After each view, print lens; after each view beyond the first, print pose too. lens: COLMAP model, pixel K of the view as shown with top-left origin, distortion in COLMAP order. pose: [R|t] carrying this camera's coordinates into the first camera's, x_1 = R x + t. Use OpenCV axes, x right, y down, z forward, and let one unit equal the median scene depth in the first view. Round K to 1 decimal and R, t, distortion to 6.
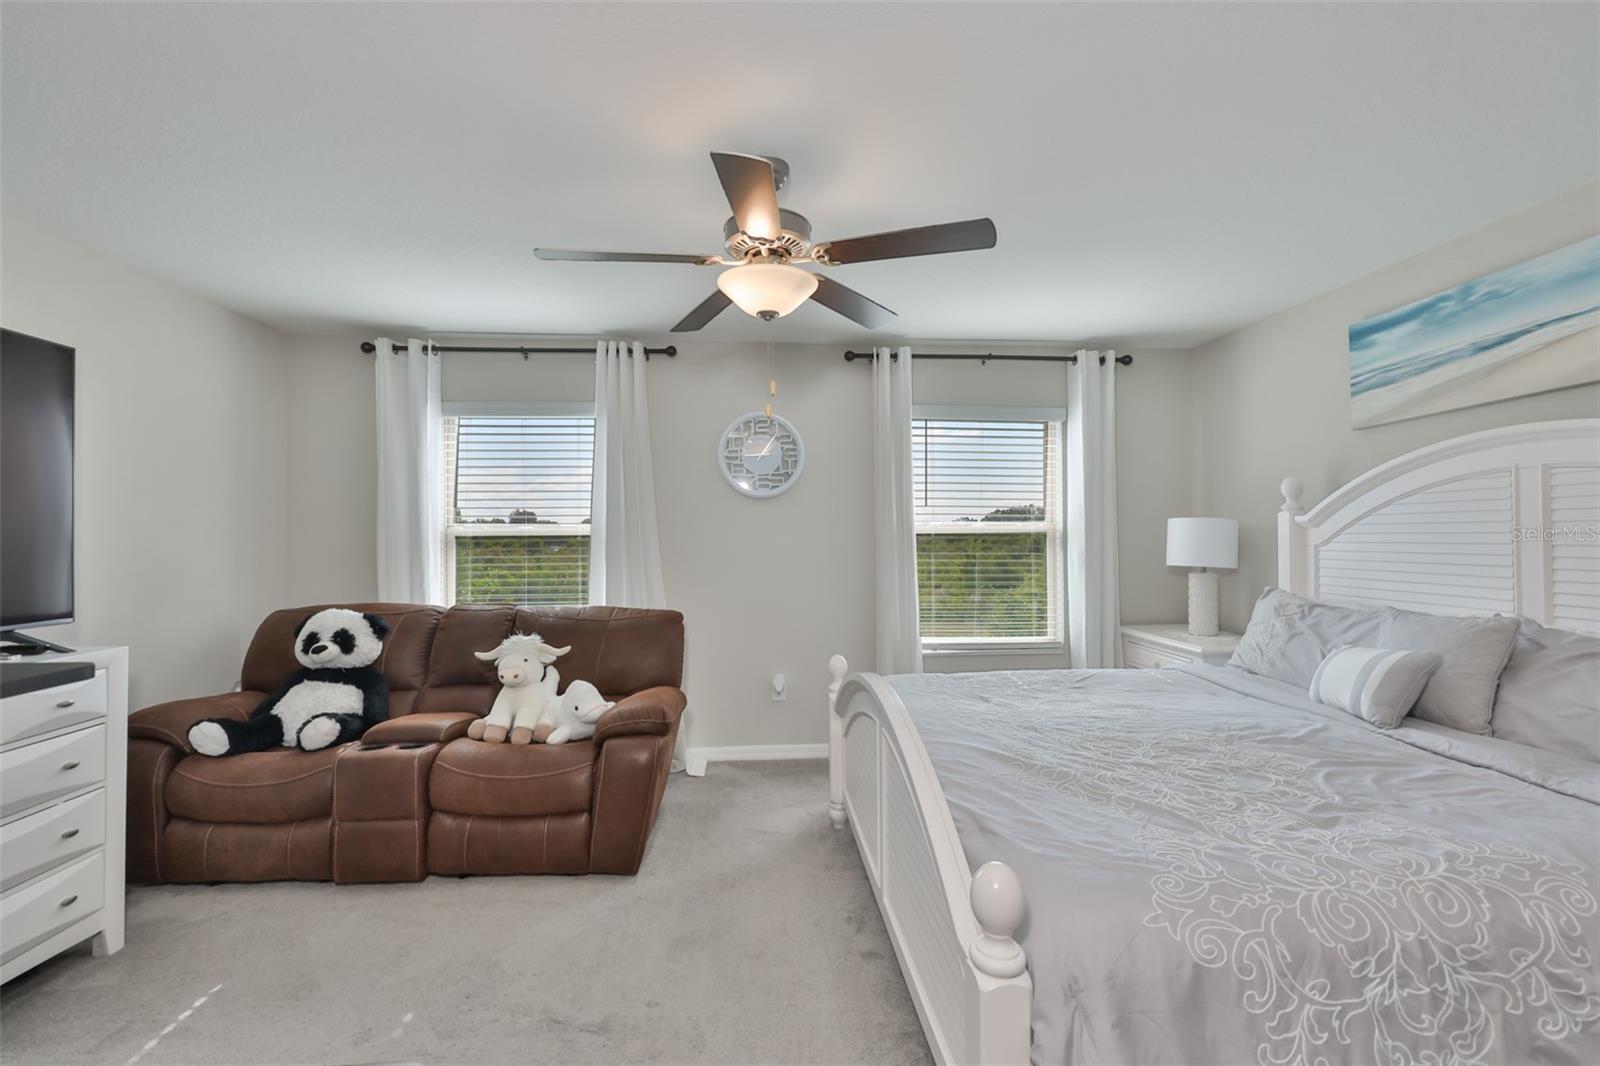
lens RADIAL K [[688.3, 0, 800.1], [0, 688.3, 536.9], [0, 0, 1]] dist [-0.000743, 0.001008]
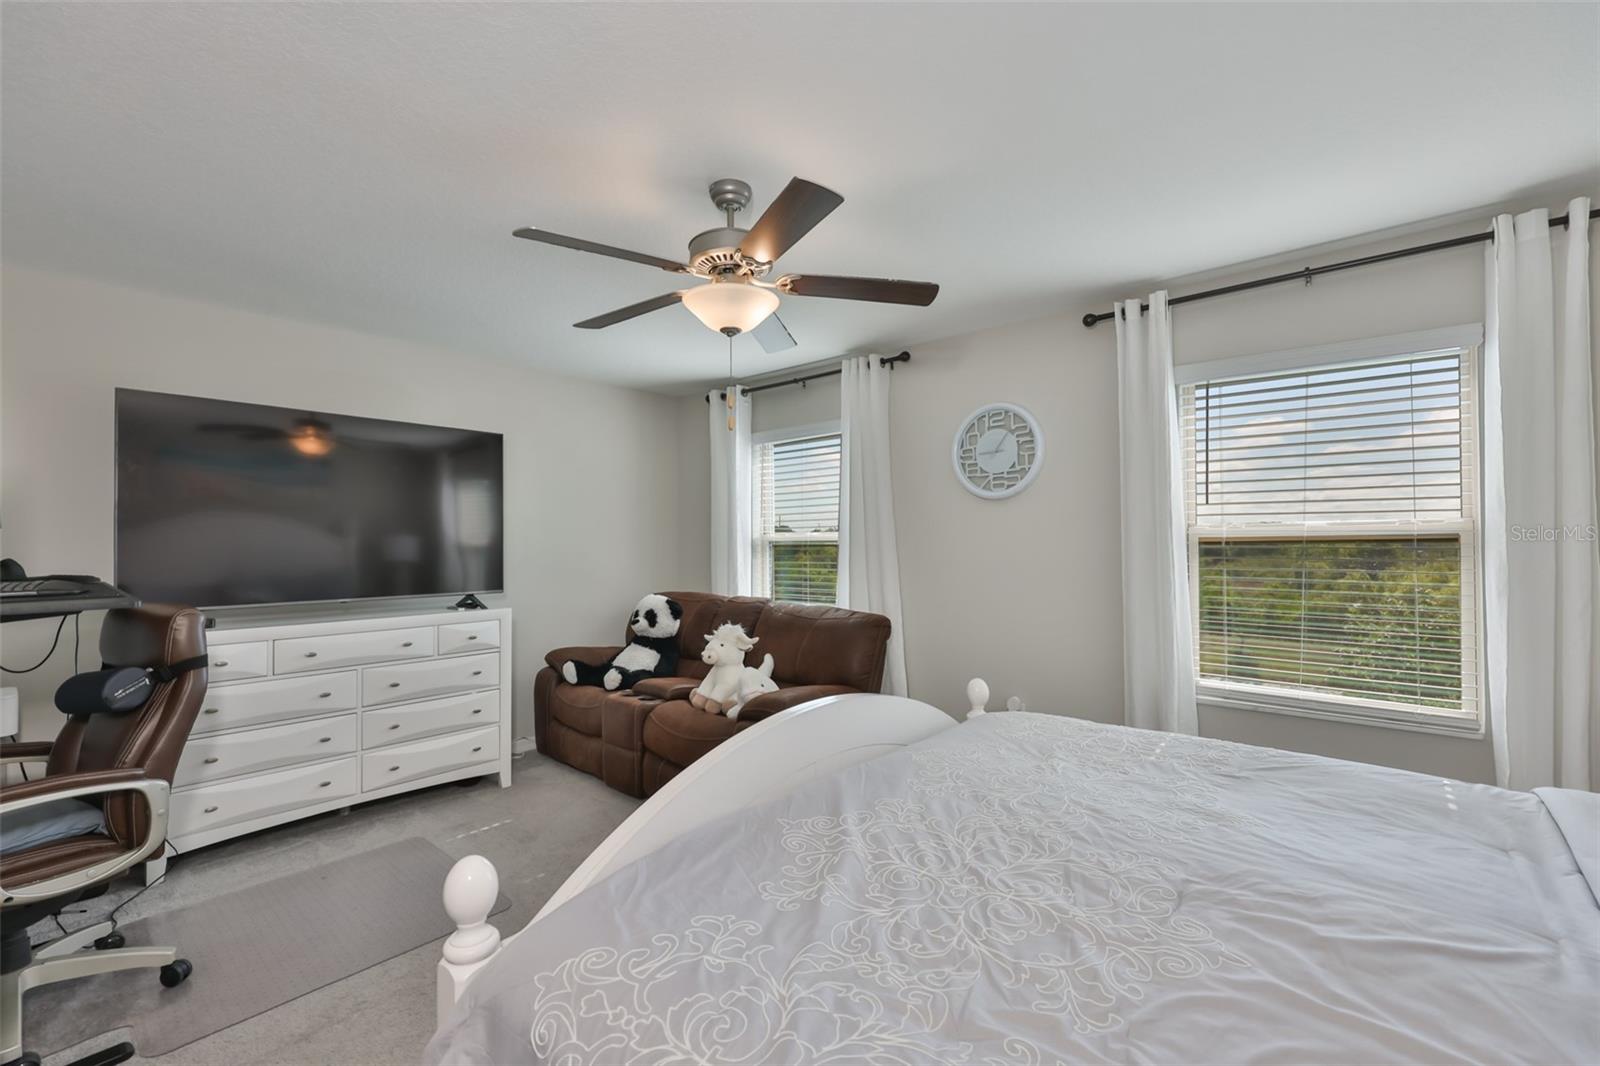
lens RADIAL K [[686.9, 0, 792.4], [0, 686.9, 537.7], [0, 0, 1]] dist [0.000006, 0.000258]
pose [[0.703785, -0.004069, -0.710401, 0.520387], [0.003157, 0.999992, -0.002601, -0.005216], [0.710406, -0.000412, 0.703792, 0.227958]]
